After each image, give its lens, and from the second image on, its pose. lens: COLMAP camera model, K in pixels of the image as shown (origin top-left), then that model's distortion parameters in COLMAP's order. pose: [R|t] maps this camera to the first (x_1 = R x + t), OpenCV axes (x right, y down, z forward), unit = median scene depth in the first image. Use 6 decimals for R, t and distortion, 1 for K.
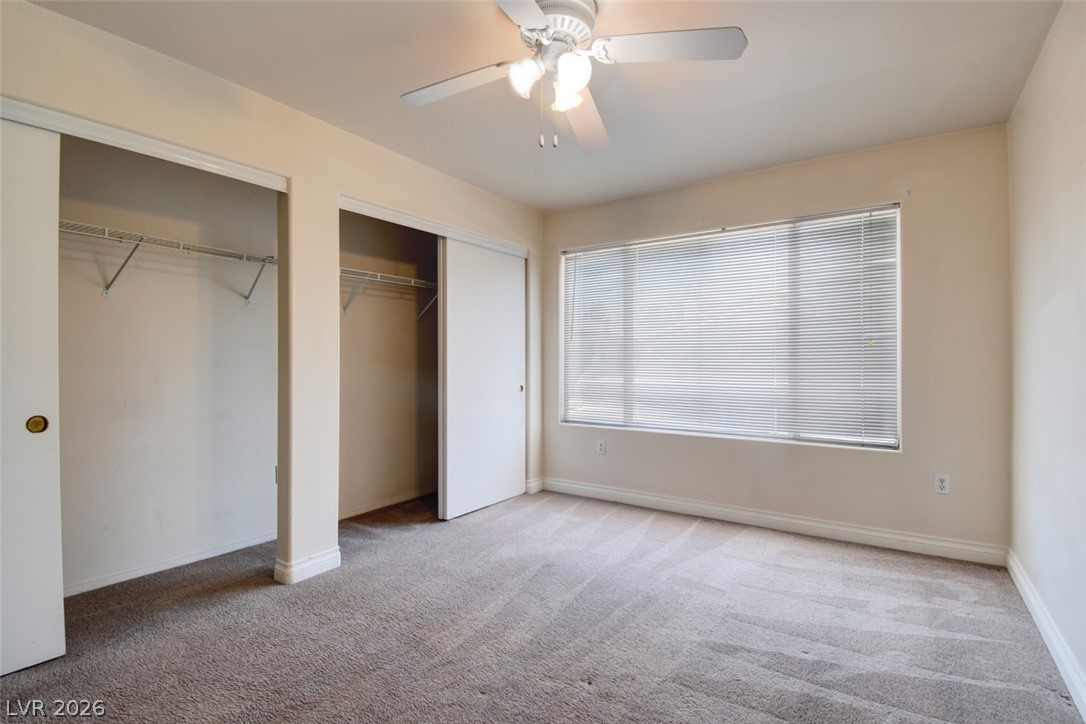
lens RADIAL K [[519.7, 0, 544.6], [0, 519.7, 365.5], [0, 0, 1]] dist [0.019989, -0.027961]
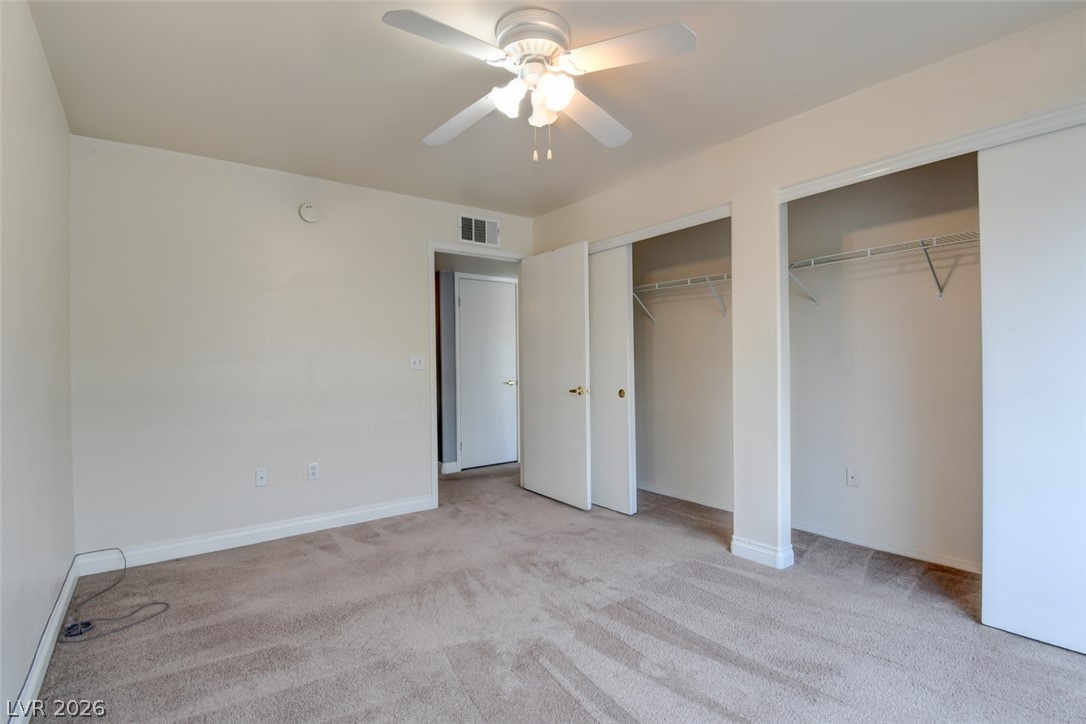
lens RADIAL K [[515.6, 0, 549.0], [0, 515.6, 361.0], [0, 0, 1]] dist [0.020099, -0.026912]
pose [[-0.329116, -0.000532, -0.944289, 0.633219], [0.001490, 0.999998, -0.001083, -0.006163], [0.944288, -0.001764, -0.329115, 0.863742]]
